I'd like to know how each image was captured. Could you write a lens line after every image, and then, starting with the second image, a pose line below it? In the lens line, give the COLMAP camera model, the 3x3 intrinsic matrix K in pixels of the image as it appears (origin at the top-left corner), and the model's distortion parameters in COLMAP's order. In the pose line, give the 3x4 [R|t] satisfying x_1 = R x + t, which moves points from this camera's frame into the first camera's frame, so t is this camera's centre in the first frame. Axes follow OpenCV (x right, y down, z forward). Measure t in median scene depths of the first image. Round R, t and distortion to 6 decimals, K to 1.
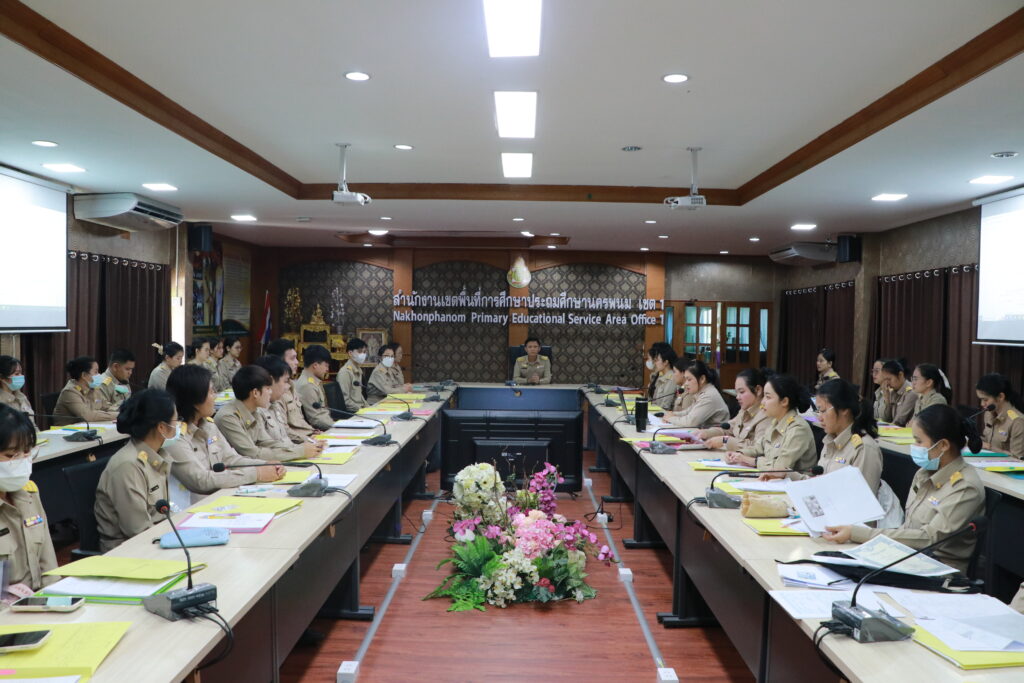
lens RADIAL K [[891.4, 0, 511.2], [0, 891.4, 344.4], [0, 0, 1]] dist [-0.097886, 0.047379]
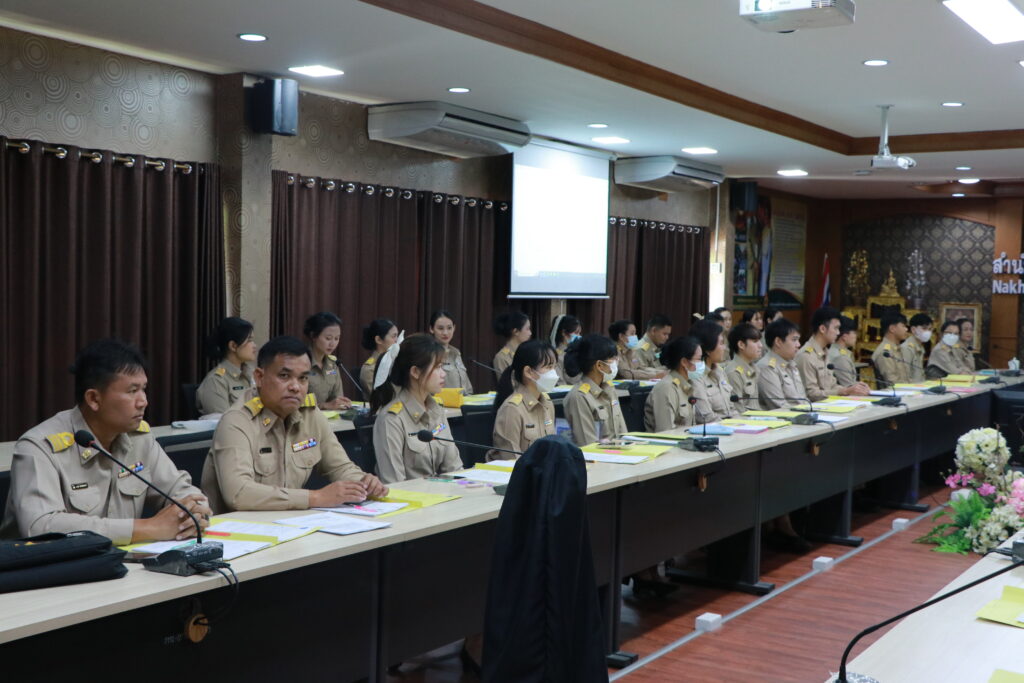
lens RADIAL K [[1411.7, 0, 510.6], [0, 1411.7, 340.2], [0, 0, 1]] dist [0.066229, 0.000000]
pose [[0.869106, 0.027005, -0.493888, 0.126457], [-0.024762, 0.999632, 0.011085, 0.011891], [0.494006, 0.002596, 0.869455, -0.297109]]
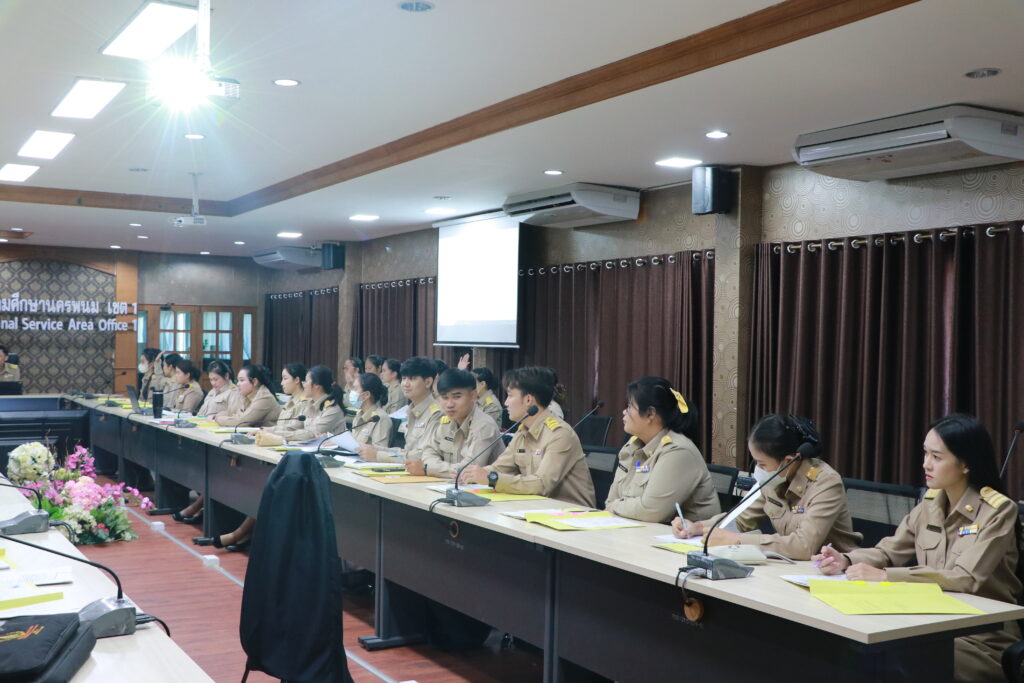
lens RADIAL K [[1159.8, 0, 512.9], [0, 1159.8, 346.4], [0, 0, 1]] dist [0.045774, 0.000000]
pose [[0.871534, -0.007503, 0.490278, -0.103438], [0.012671, 0.999894, -0.007224, 0.009765], [-0.490172, 0.012508, 0.871536, -0.298359]]
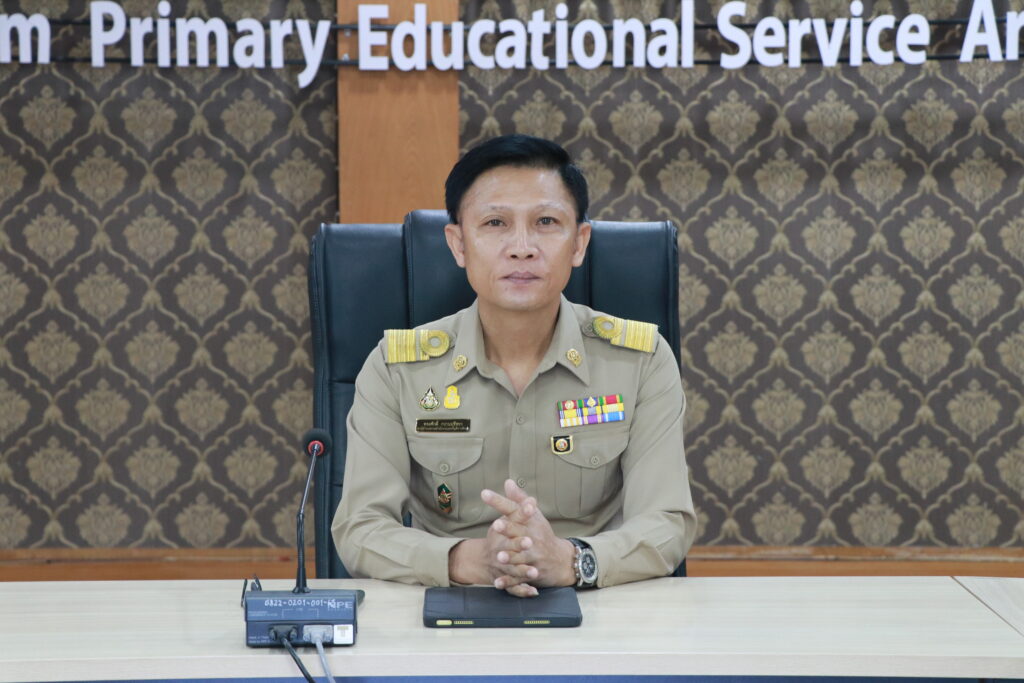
lens RADIAL K [[2991.8, 0, 511.2], [0, 2991.8, 341.4], [0, 0, 1]] dist [0.781140, 0.000000]
pose [[0.999086, -0.019086, 0.038247, 0.008969], [0.017345, 0.998820, 0.045362, -0.000098], [-0.039067, -0.044657, 0.998238, 0.628139]]
